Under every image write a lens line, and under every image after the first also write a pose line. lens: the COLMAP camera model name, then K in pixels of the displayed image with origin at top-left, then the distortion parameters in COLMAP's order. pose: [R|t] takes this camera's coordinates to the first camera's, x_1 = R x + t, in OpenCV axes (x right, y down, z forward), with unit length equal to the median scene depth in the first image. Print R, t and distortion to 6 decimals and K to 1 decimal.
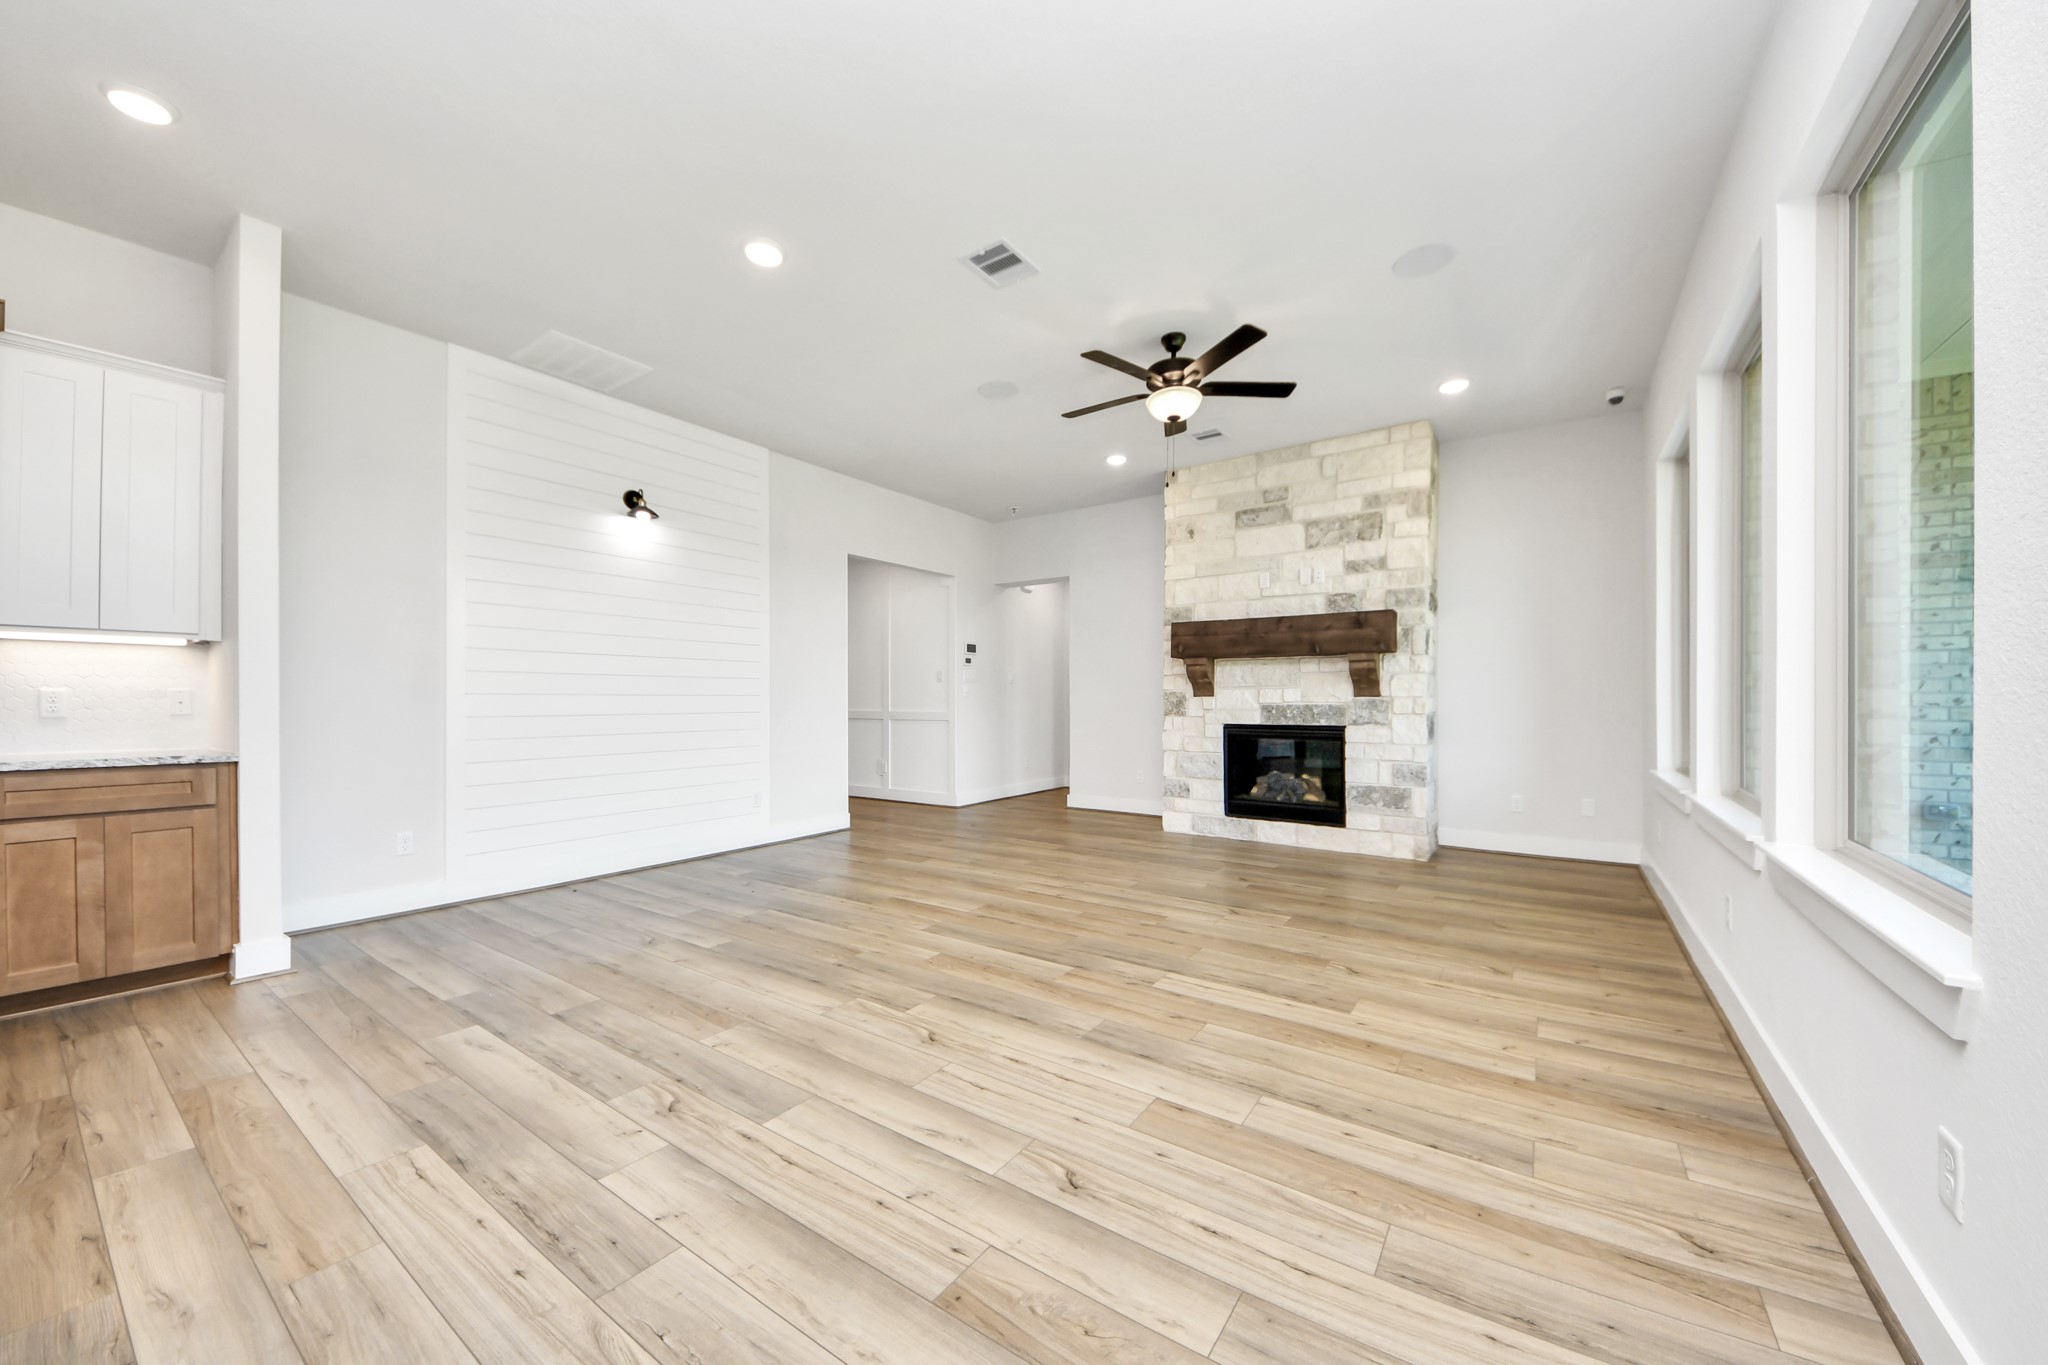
lens RADIAL K [[745.5, 0, 1015.7], [0, 745.5, 698.9], [0, 0, 1]] dist [0.001001, -0.005462]
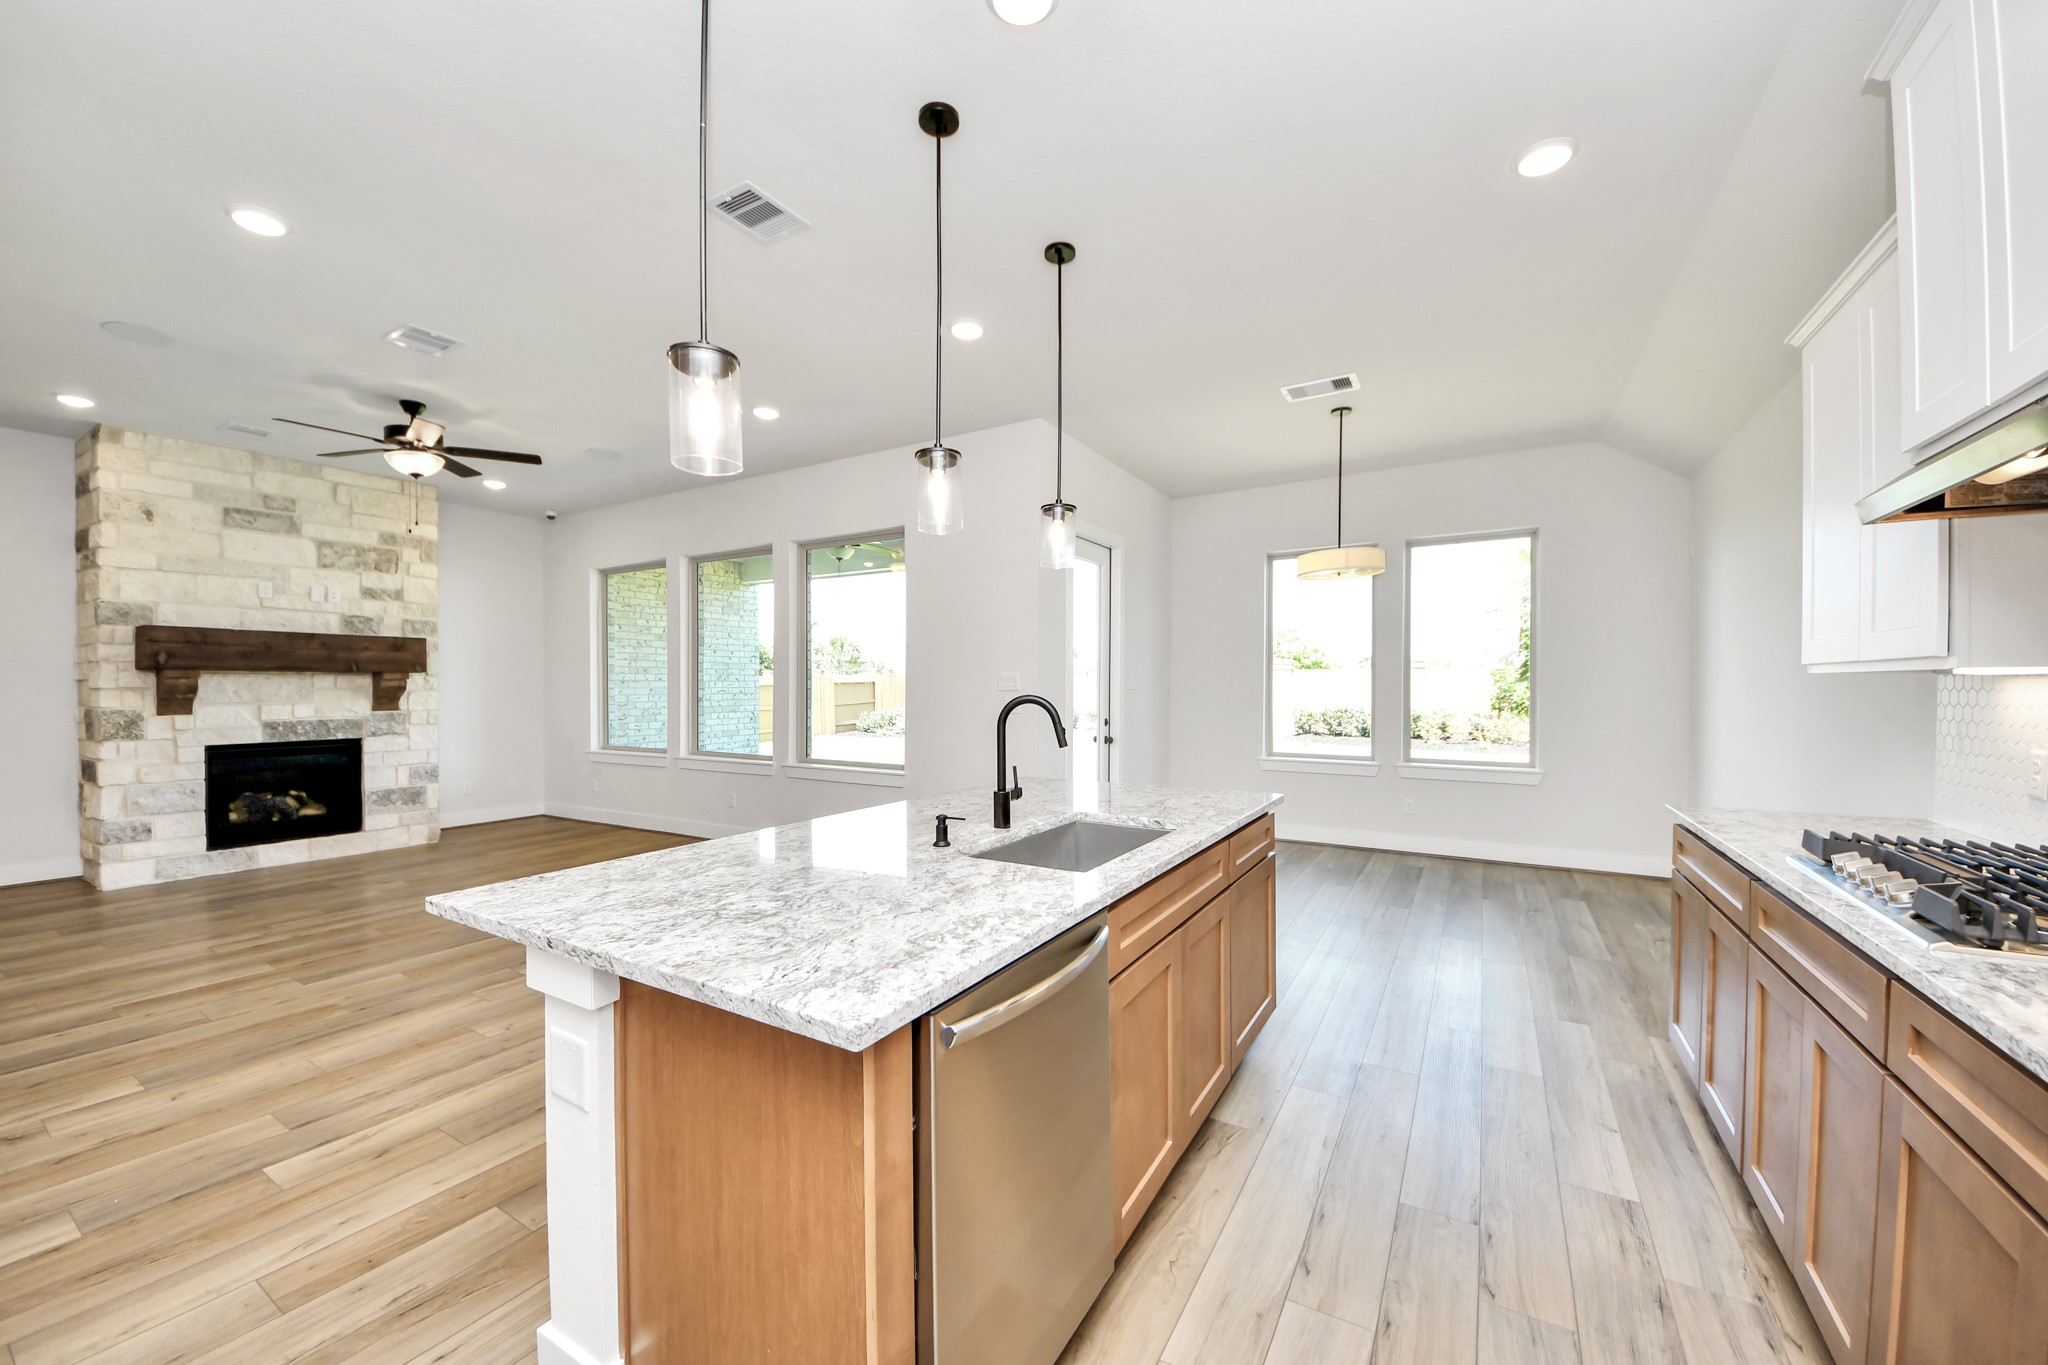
lens RADIAL K [[761.8, 0, 1020.5], [0, 761.8, 686.8], [0, 0, 1]] dist [-0.004794, -0.006857]
pose [[-0.075009, 0.002505, 0.997180, -1.009178], [0.002997, 0.999993, -0.002286, -0.045711], [-0.997178, 0.002817, -0.075016, 0.170046]]
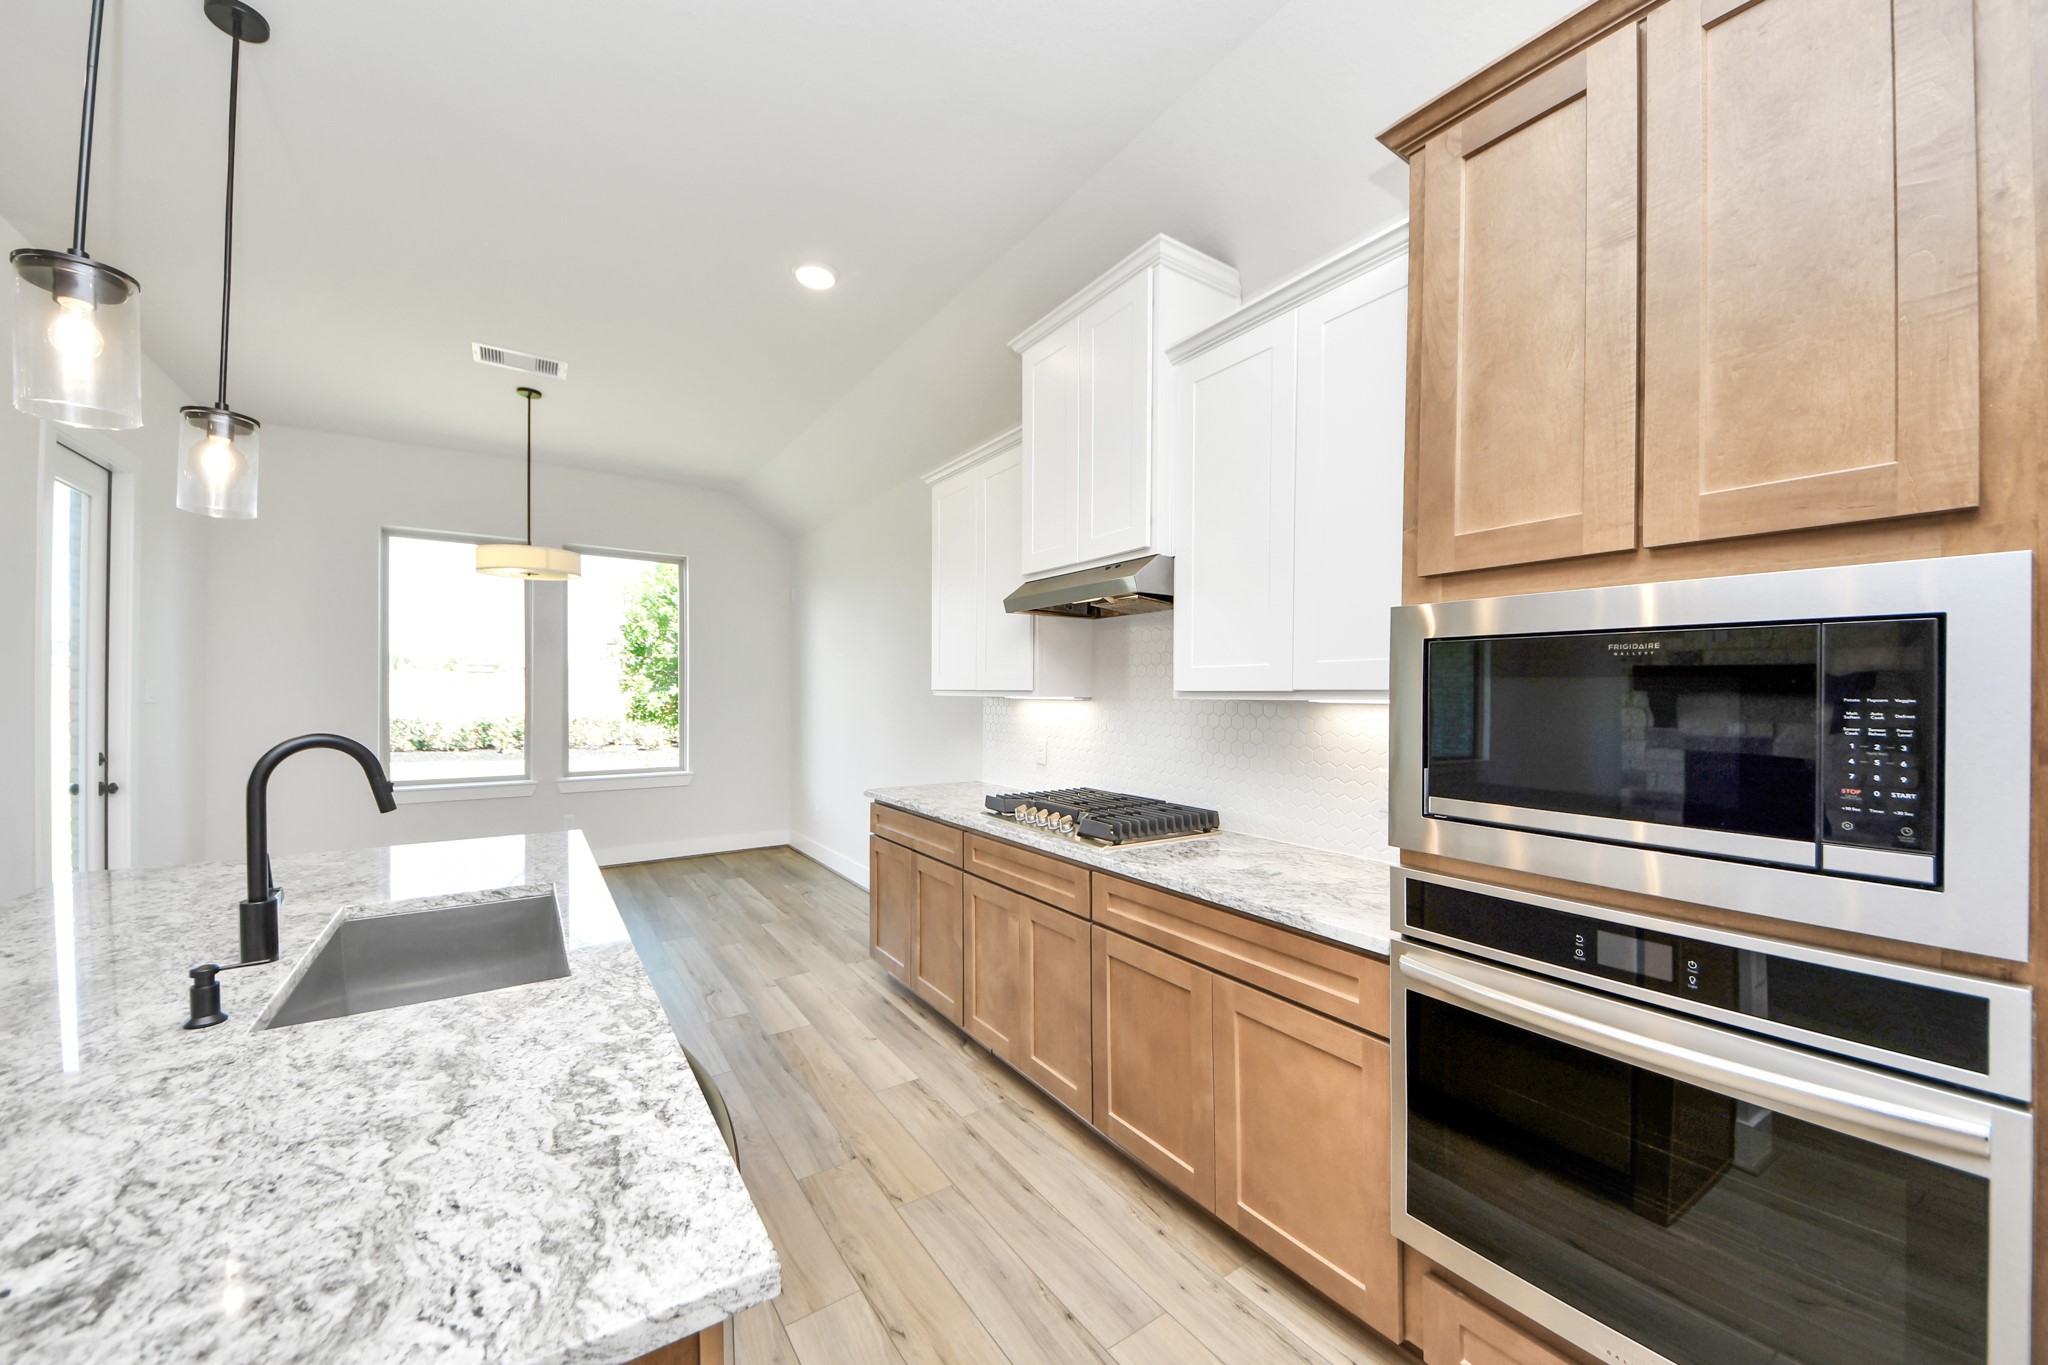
lens RADIAL K [[745.5, 0, 1030.3], [0, 745.5, 686.9], [0, 0, 1]] dist [0.001001, -0.005462]
pose [[-0.941072, 0.002570, 0.338197, -0.877875], [0.001737, 0.999995, -0.002766, -0.062249], [-0.338202, -0.002015, -0.941071, 0.330847]]
